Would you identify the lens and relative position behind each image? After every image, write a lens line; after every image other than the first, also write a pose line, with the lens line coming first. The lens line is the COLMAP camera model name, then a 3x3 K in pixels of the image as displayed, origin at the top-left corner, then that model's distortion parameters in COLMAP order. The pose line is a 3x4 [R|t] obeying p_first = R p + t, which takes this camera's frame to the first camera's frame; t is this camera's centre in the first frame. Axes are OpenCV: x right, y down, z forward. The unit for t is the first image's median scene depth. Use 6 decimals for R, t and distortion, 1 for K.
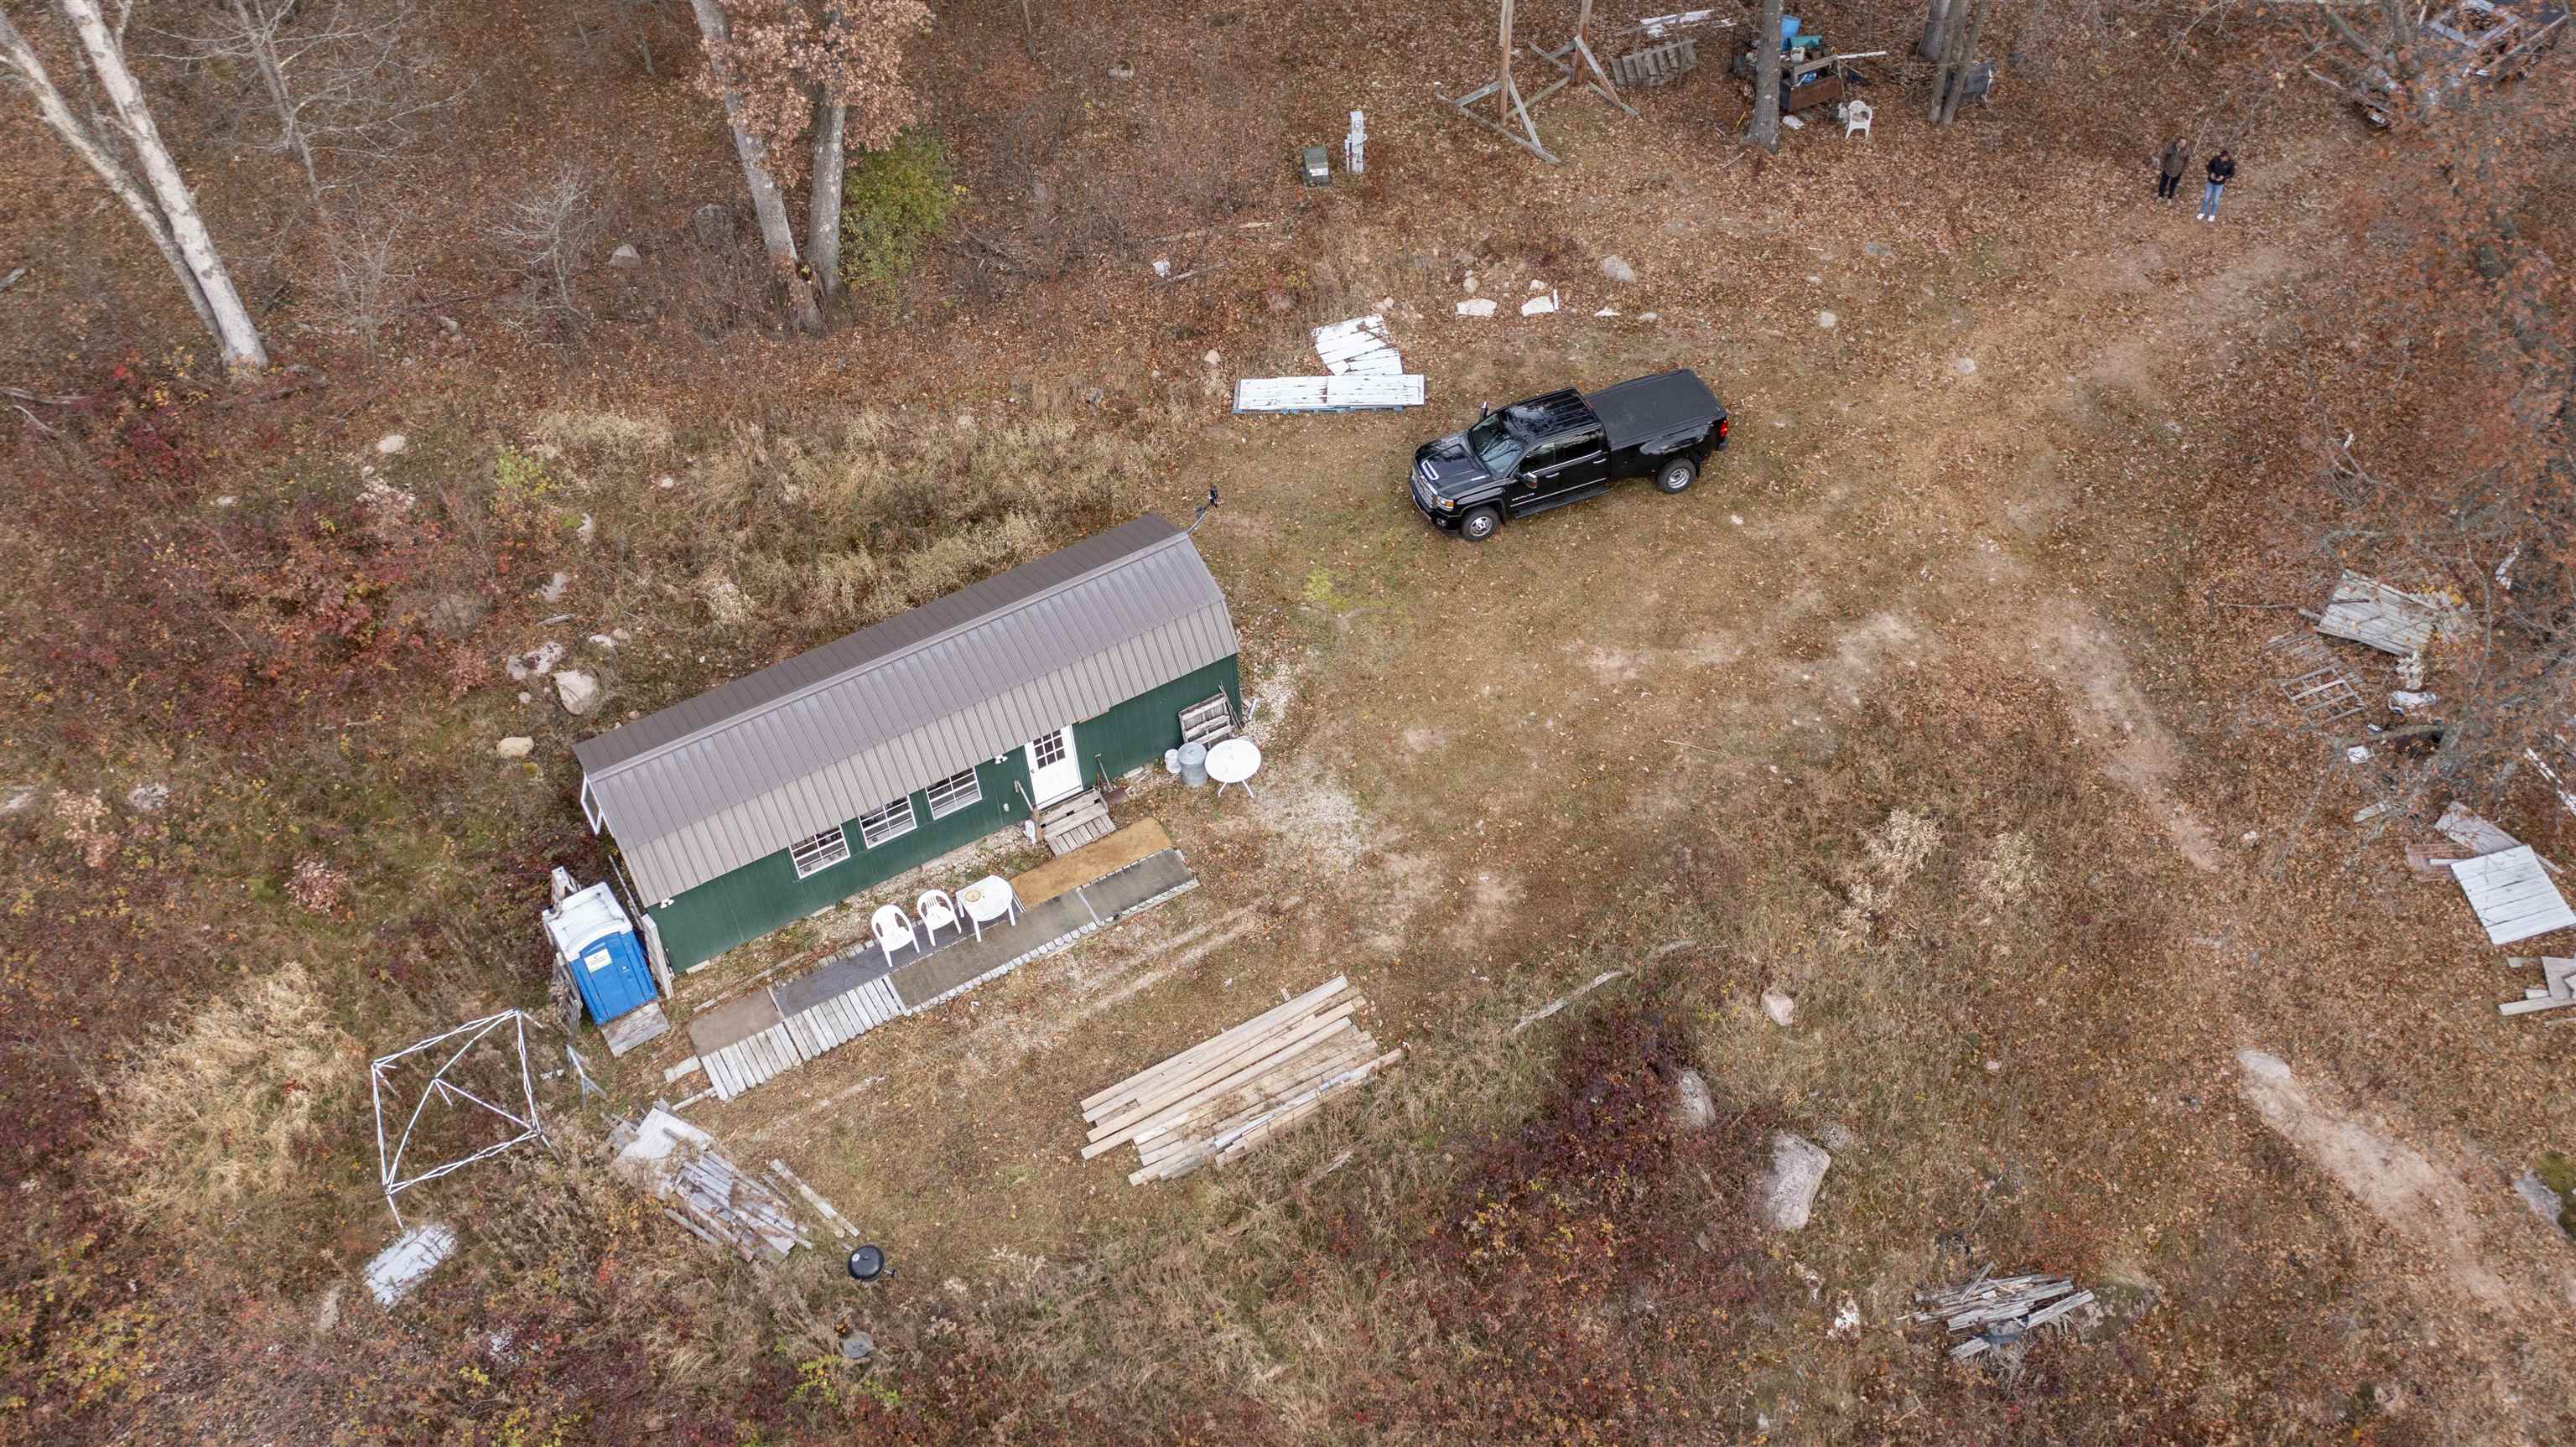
lens RADIAL K [[2043.6, 0, 1299.3], [0, 2043.6, 715.0], [0, 0, 1]] dist [-0.014260, 0.010392]
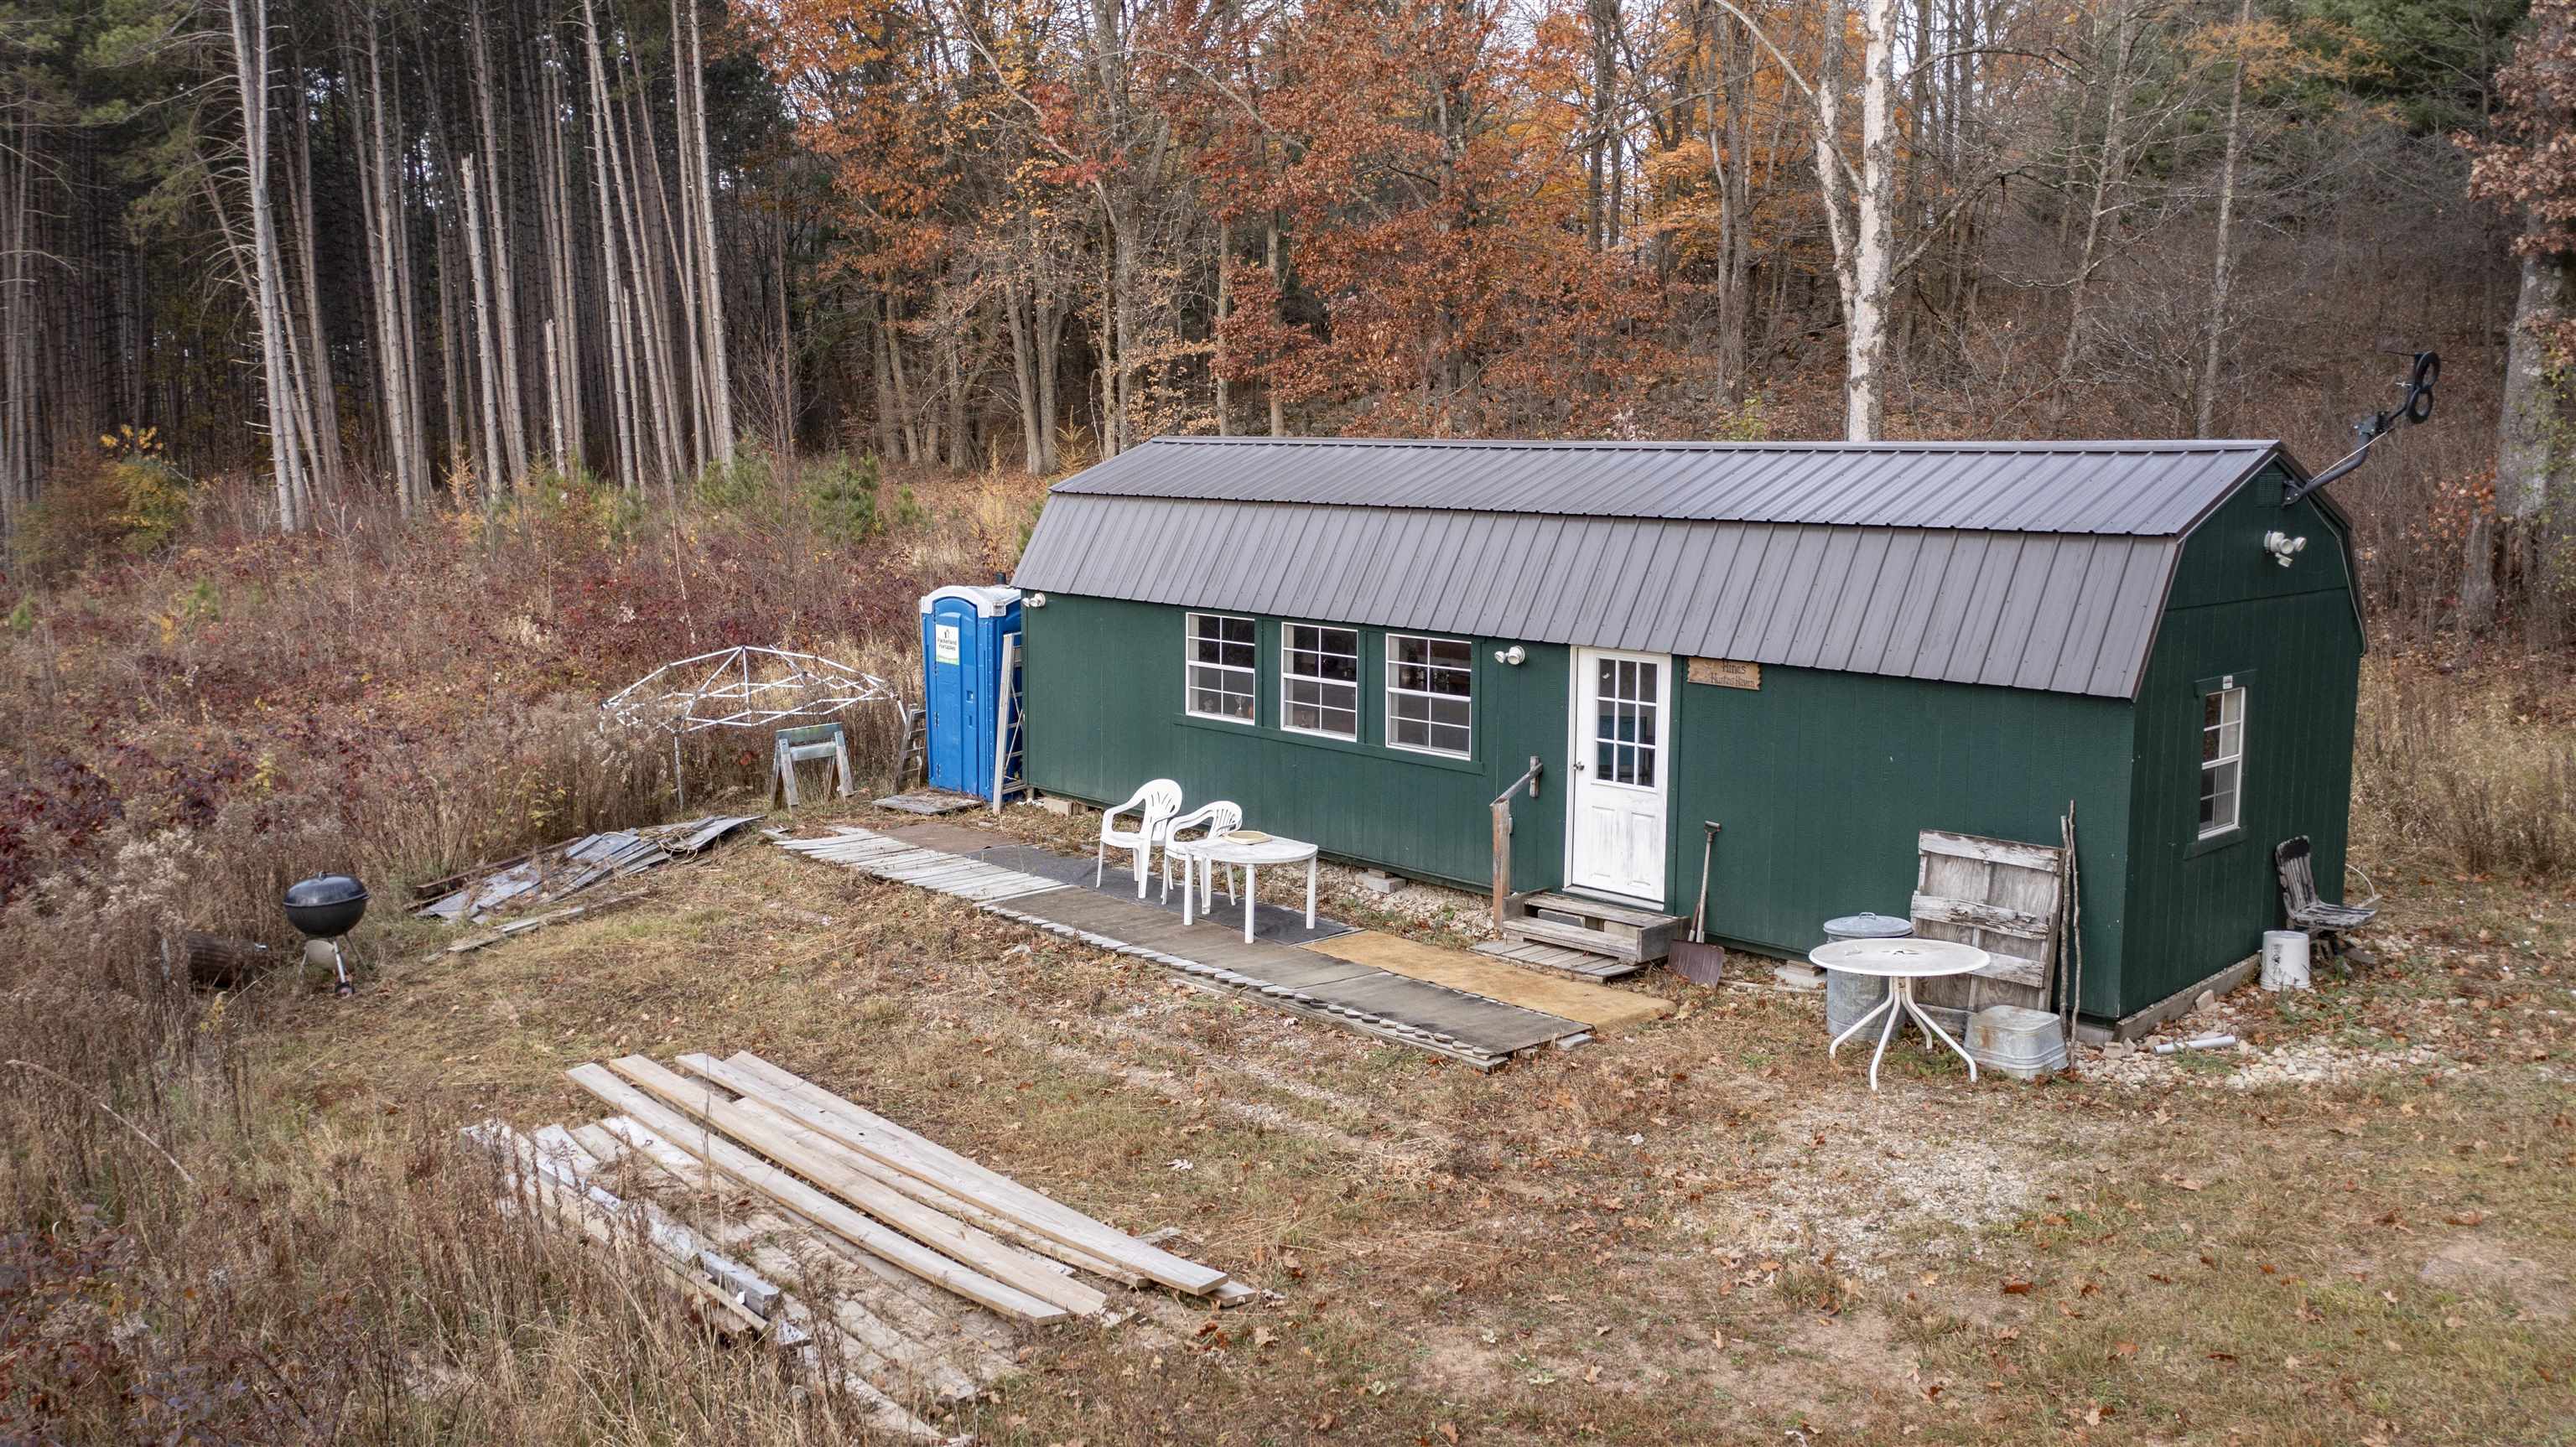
lens RADIAL K [[2043.6, 0, 1299.3], [0, 2043.6, 715.0], [0, 0, 1]] dist [-0.014260, 0.010392]
pose [[0.224920, 0.174427, -0.958638, 0.253351], [-0.713408, 0.699602, -0.040088, 0.077610], [0.663672, 0.692916, 0.281792, 0.837081]]
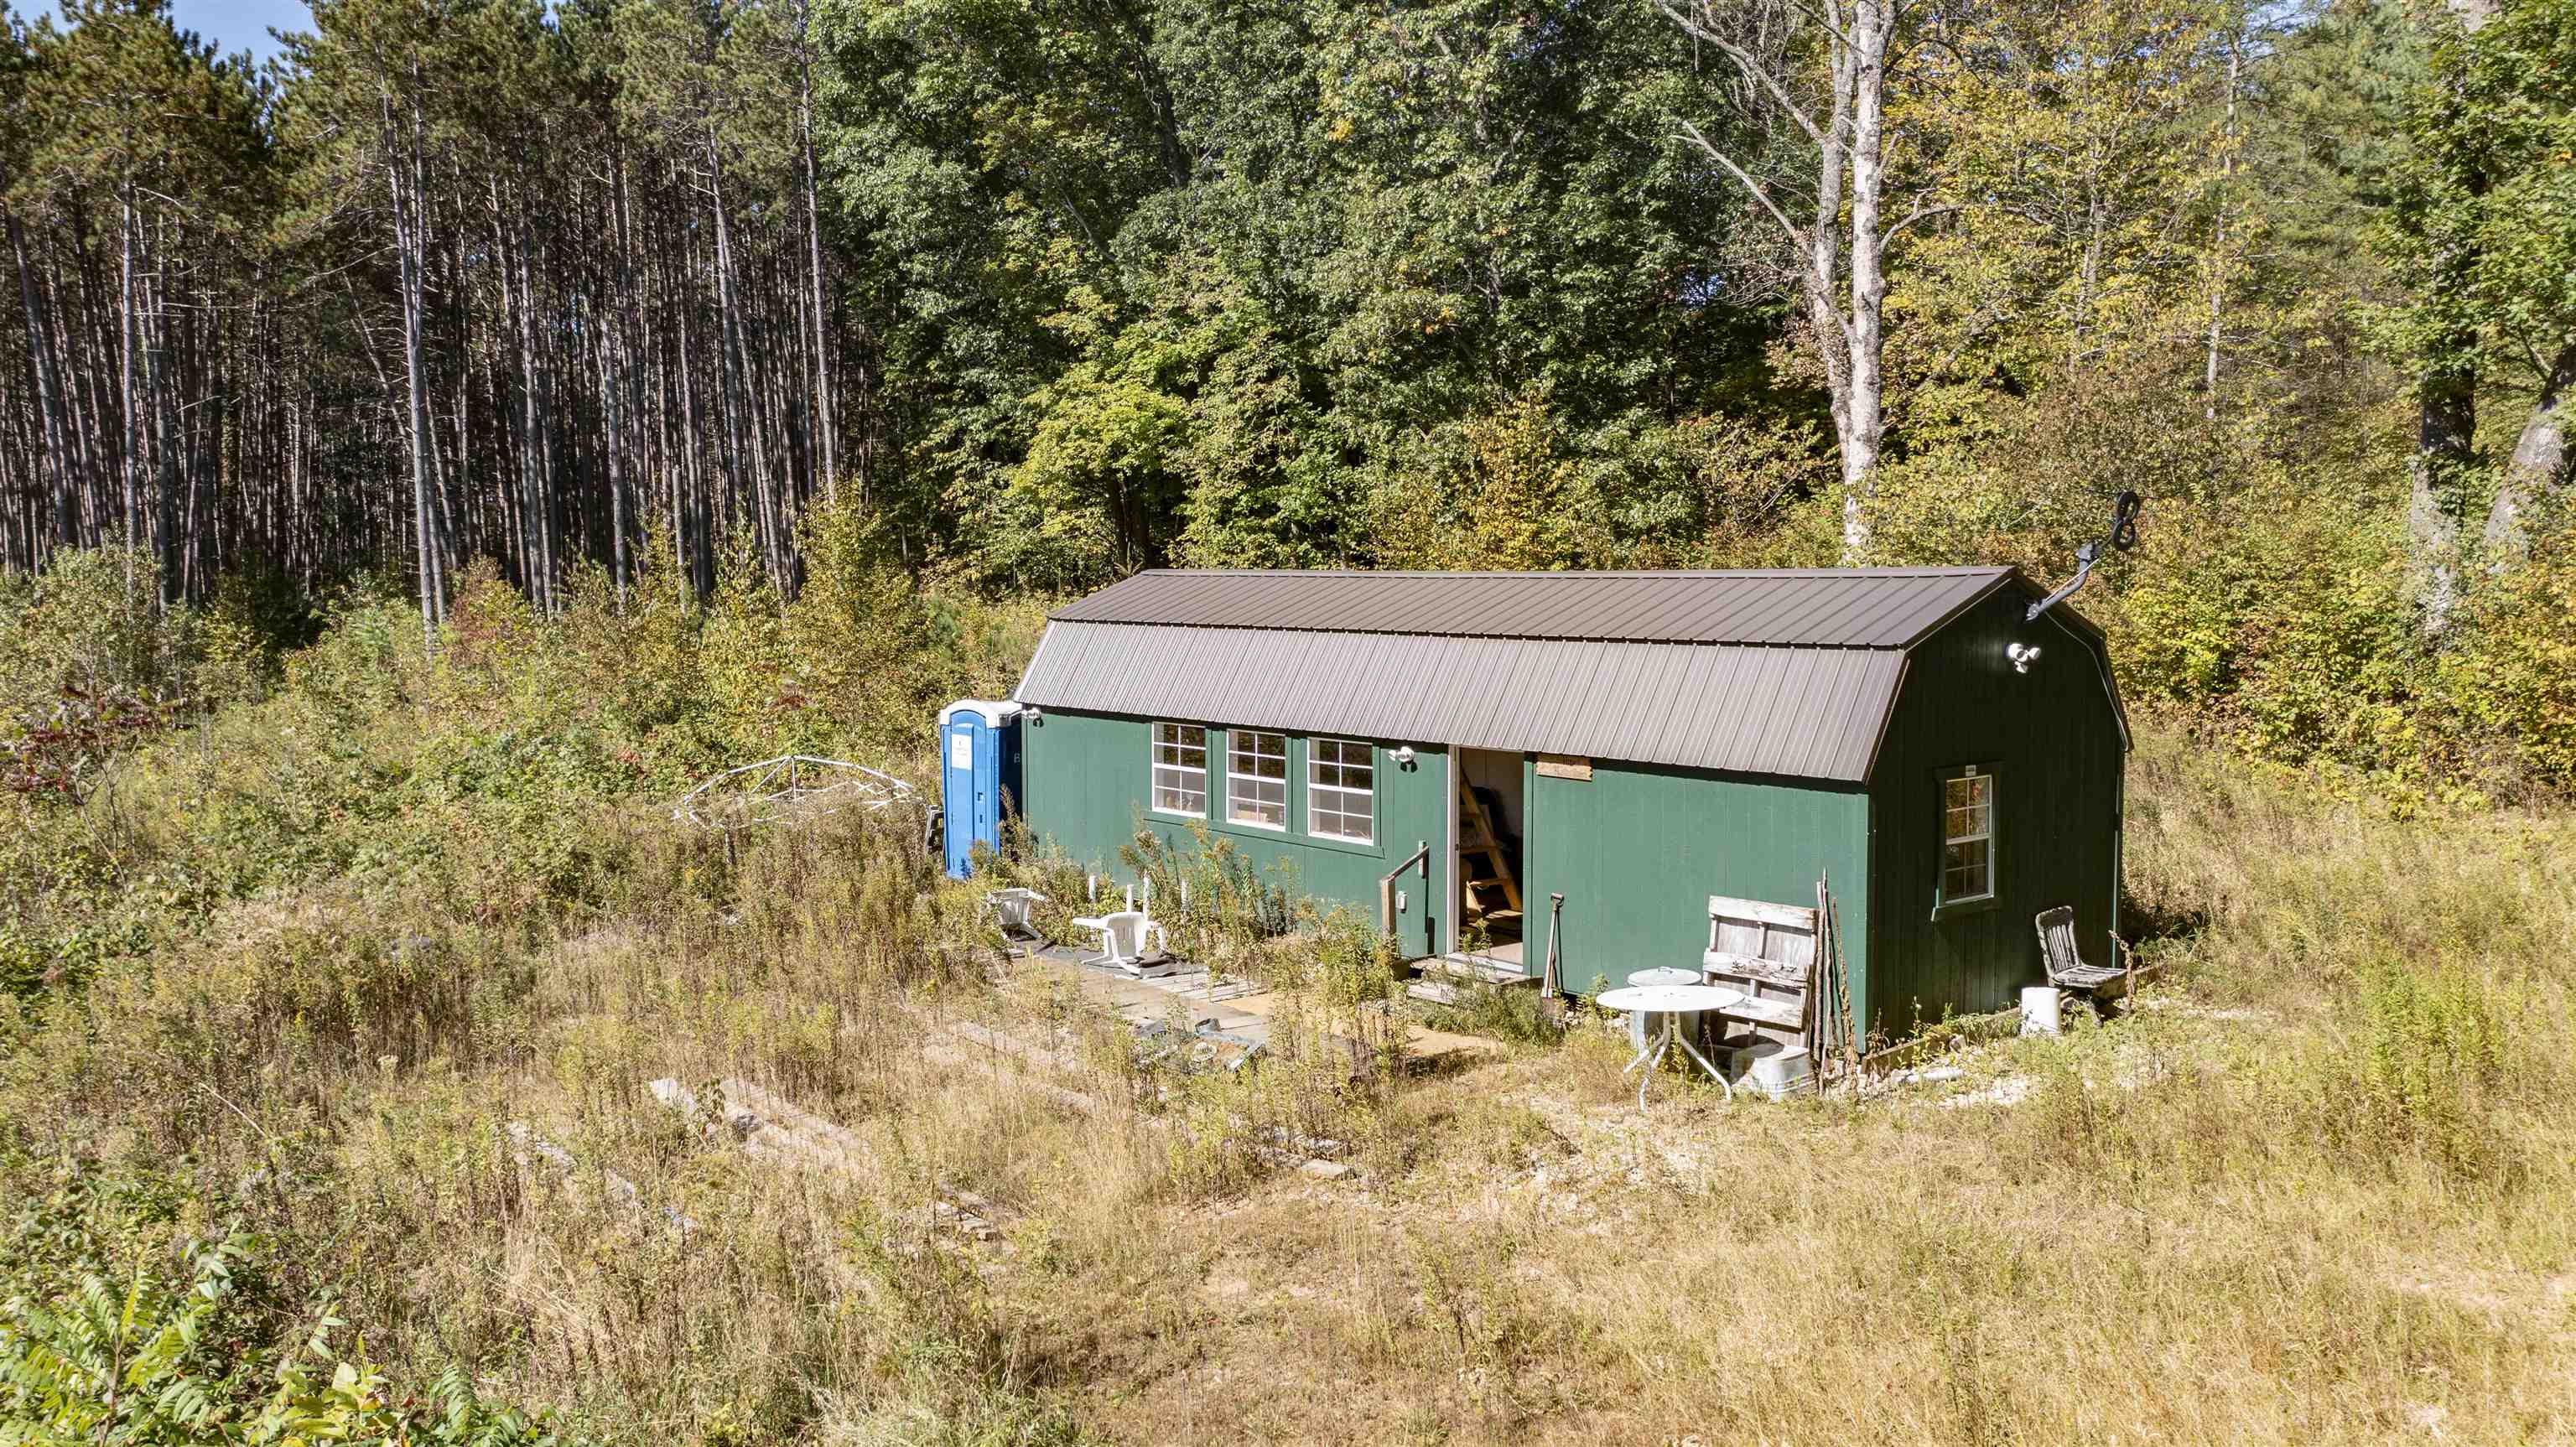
lens RADIAL K [[2043.6, 0, 1299.3], [0, 2043.6, 715.0], [0, 0, 1]] dist [-0.014260, 0.010392]
pose [[0.162300, 0.111962, -0.980369, 0.334575], [-0.715885, 0.697134, -0.038899, 0.051142], [0.679093, 0.708145, 0.193297, 0.857750]]
